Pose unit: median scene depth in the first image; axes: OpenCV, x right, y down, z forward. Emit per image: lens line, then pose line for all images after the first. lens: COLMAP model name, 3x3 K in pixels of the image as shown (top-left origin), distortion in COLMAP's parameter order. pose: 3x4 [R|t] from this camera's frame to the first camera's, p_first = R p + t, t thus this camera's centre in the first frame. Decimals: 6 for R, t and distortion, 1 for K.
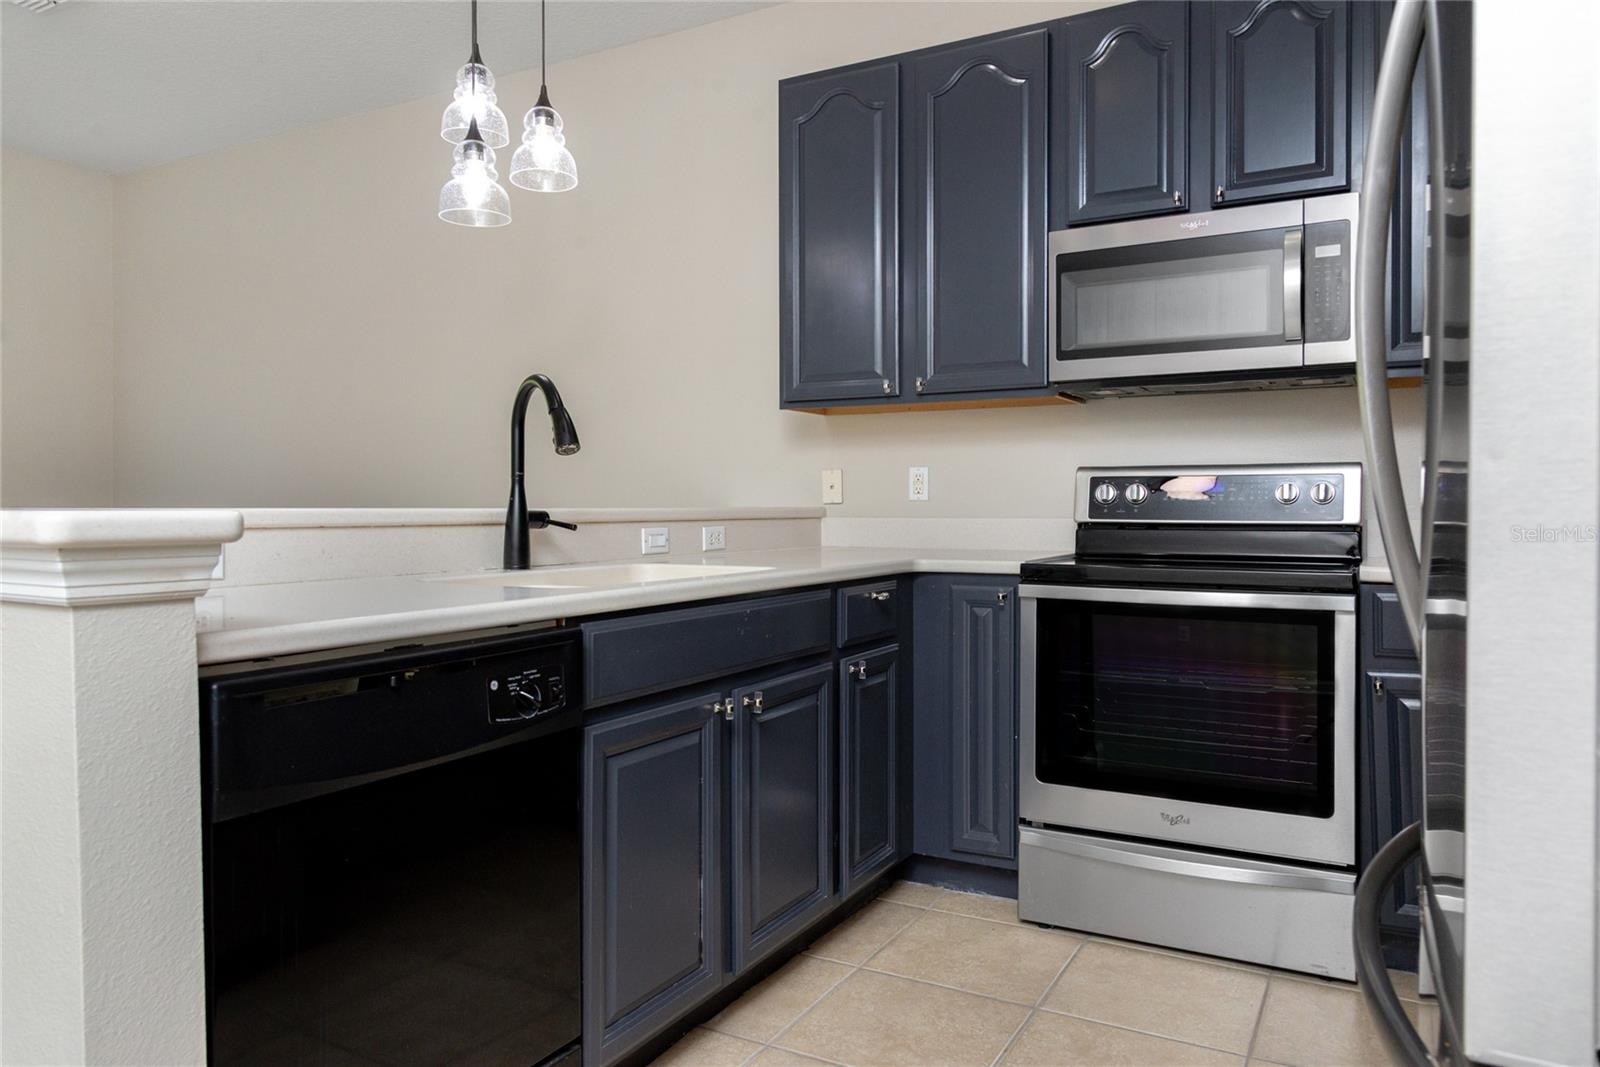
lens RADIAL K [[1100.4, 0, 793.8], [0, 1100.4, 526.3], [0, 0, 1]] dist [0.016535, 0.002336]
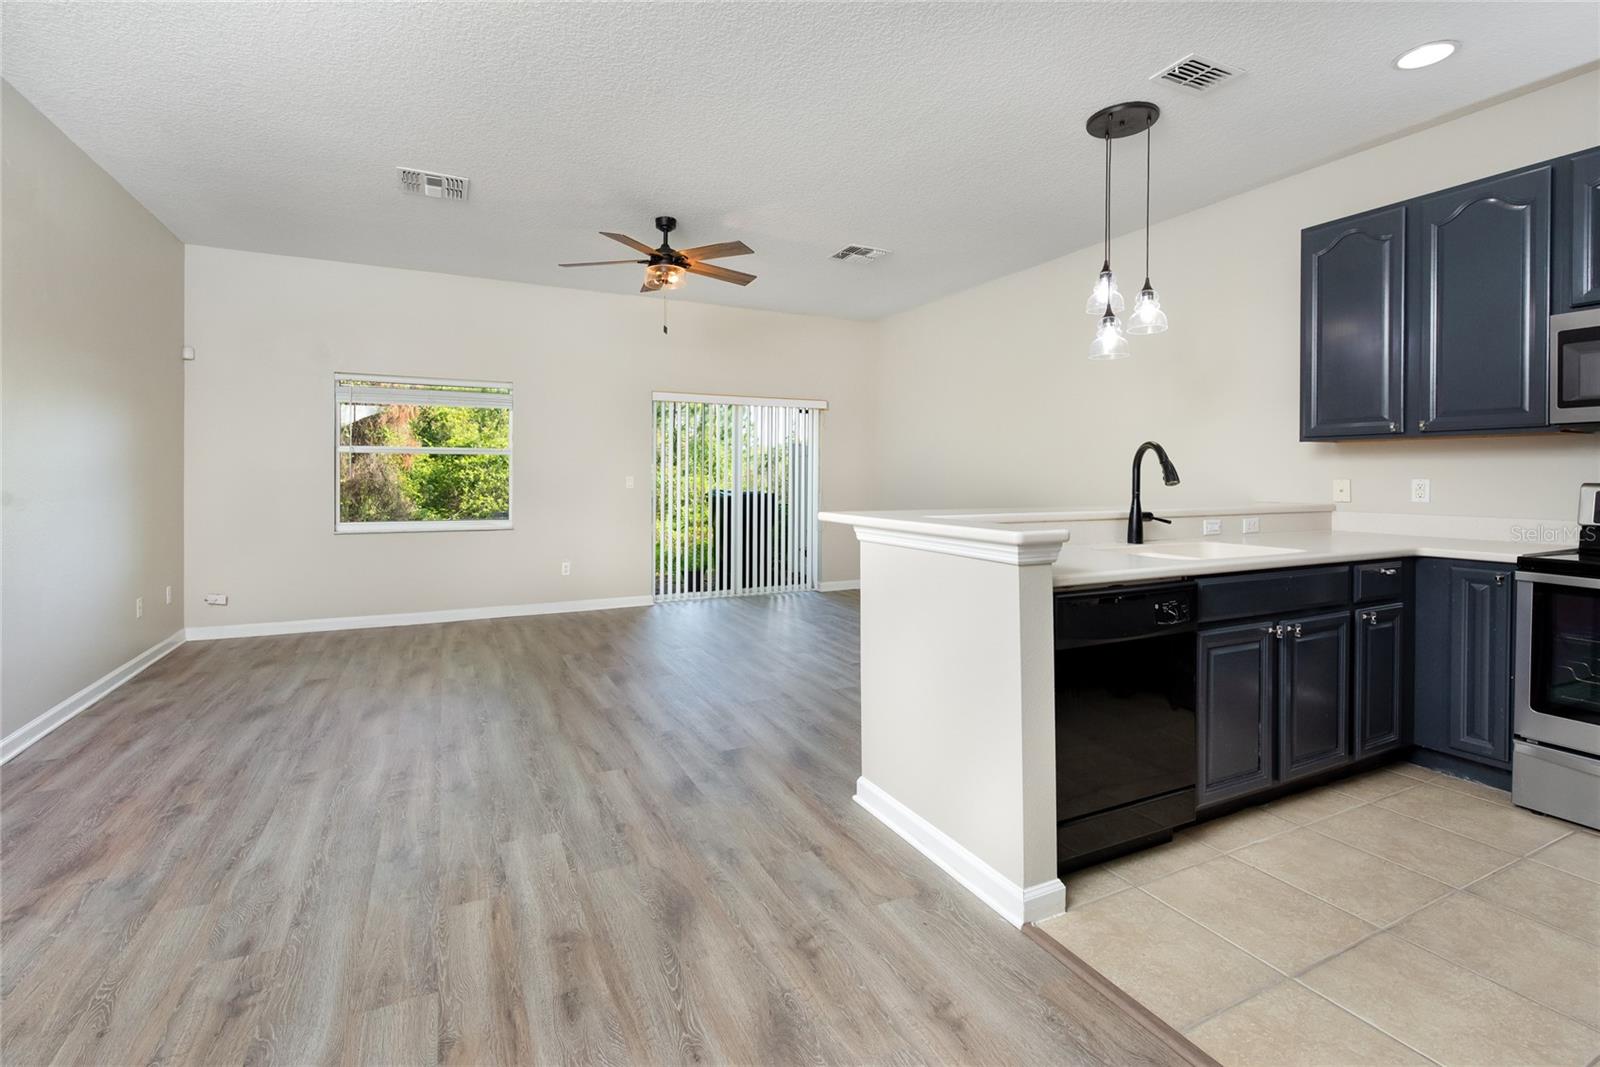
lens RADIAL K [[717.3, 0, 753.5], [0, 717.3, 482.8], [0, 0, 1]] dist [0.011025, -0.006702]
pose [[0.809451, 0.009481, -0.587110, -0.050633], [-0.011739, 0.999931, -0.000039, -0.051131], [0.587070, 0.006924, 0.809507, -0.348392]]
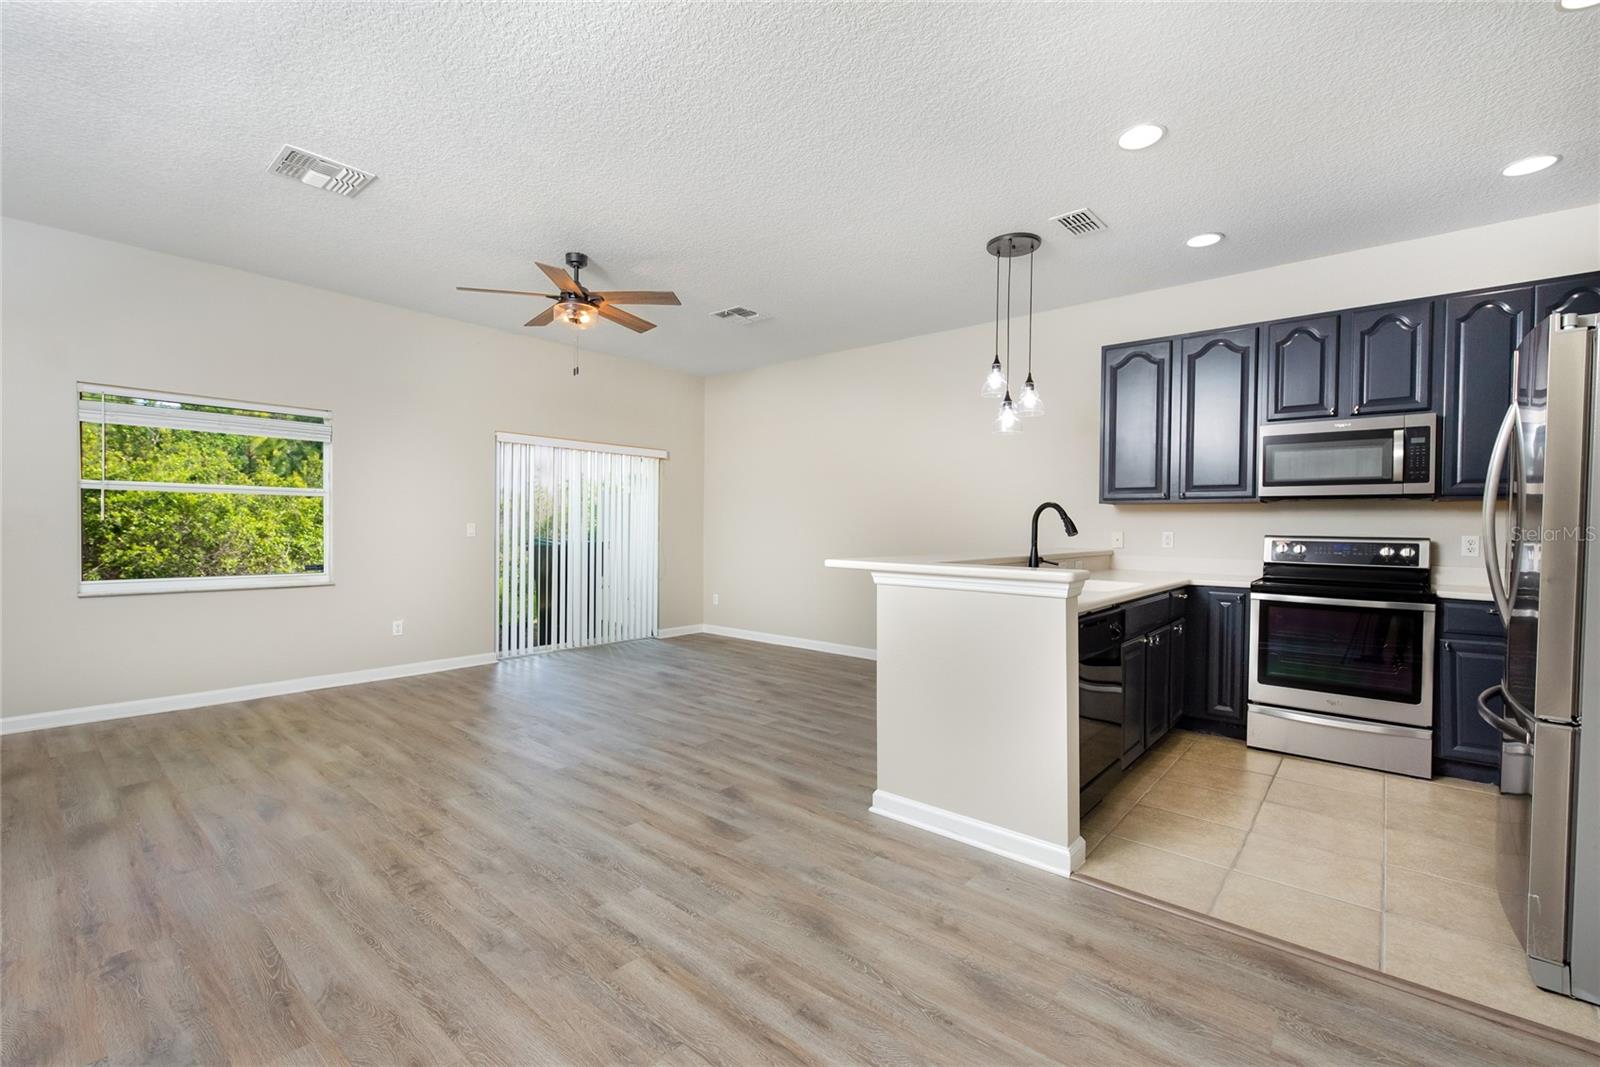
lens RADIAL K [[717.3, 0, 774.0], [0, 717.3, 538.2], [0, 0, 1]] dist [0.011025, -0.006702]
pose [[0.979399, 0.016821, -0.201232, -0.441167], [-0.016088, 0.999857, 0.005277, -0.048779], [0.201292, -0.001931, 0.979529, -0.595694]]
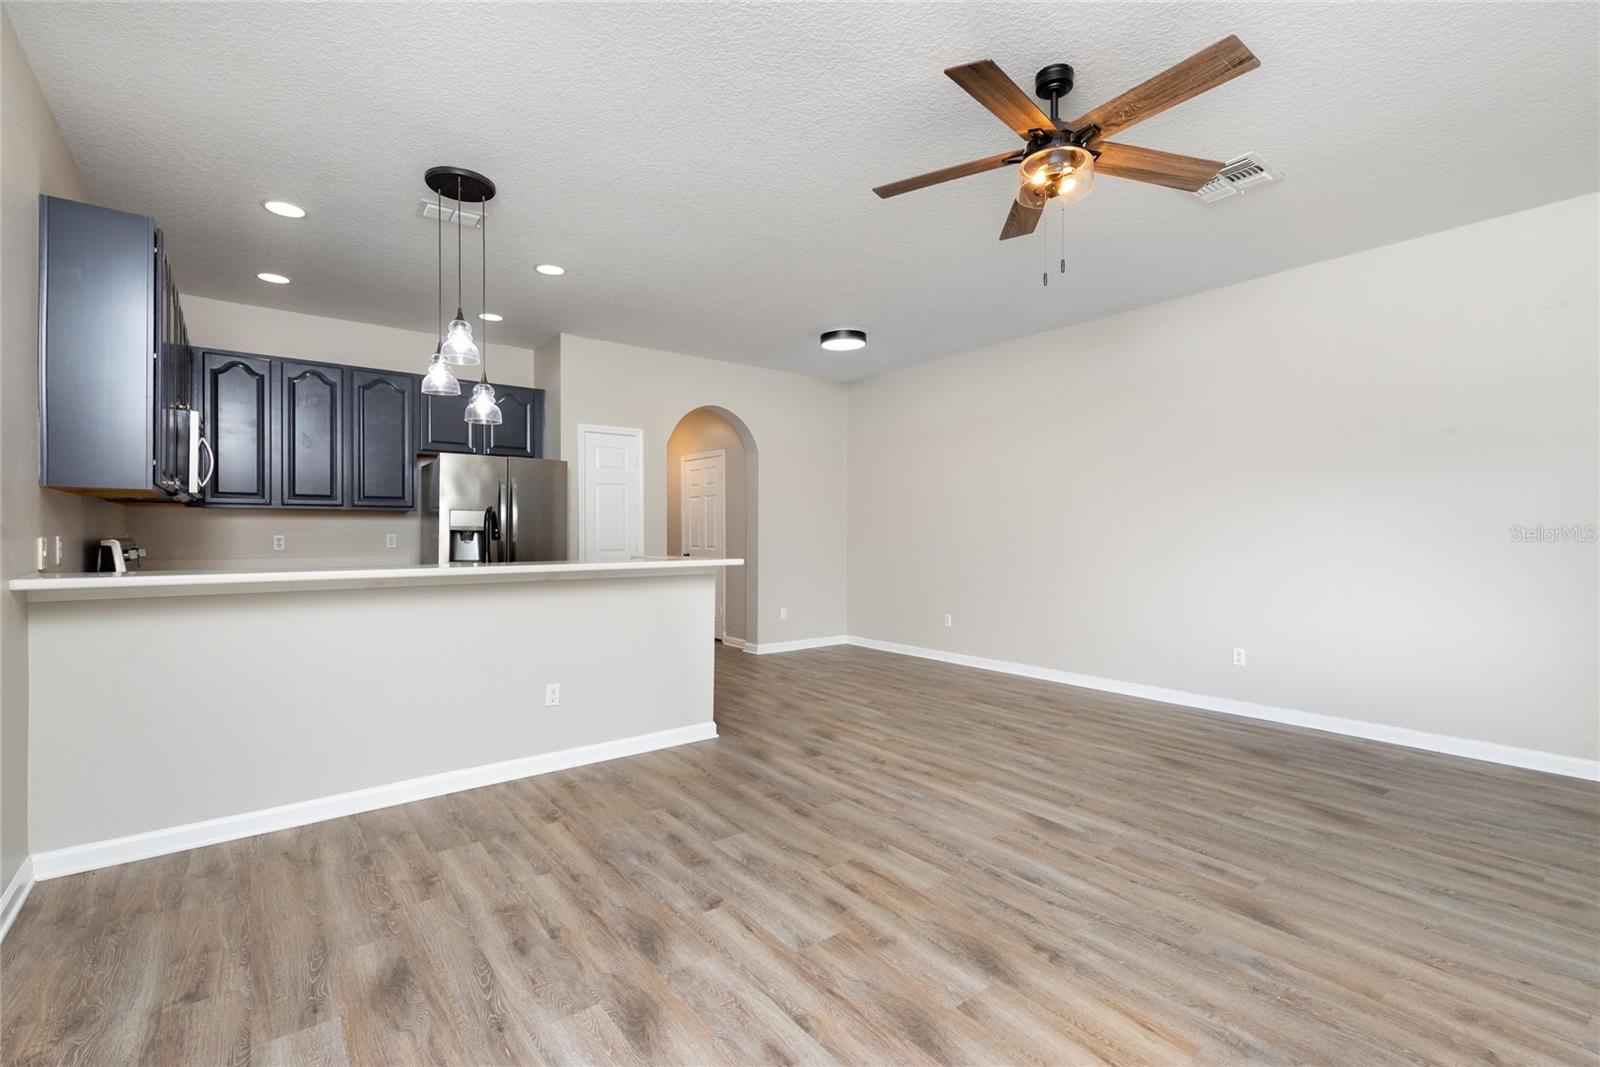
lens RADIAL K [[717.3, 0, 807.6], [0, 717.3, 534.3], [0, 0, 1]] dist [0.011025, -0.006702]
pose [[-0.937789, 0.002518, 0.347196, -1.236033], [0.007548, 0.999885, 0.013136, -0.081675], [-0.347123, 0.014939, -0.937701, 1.910534]]
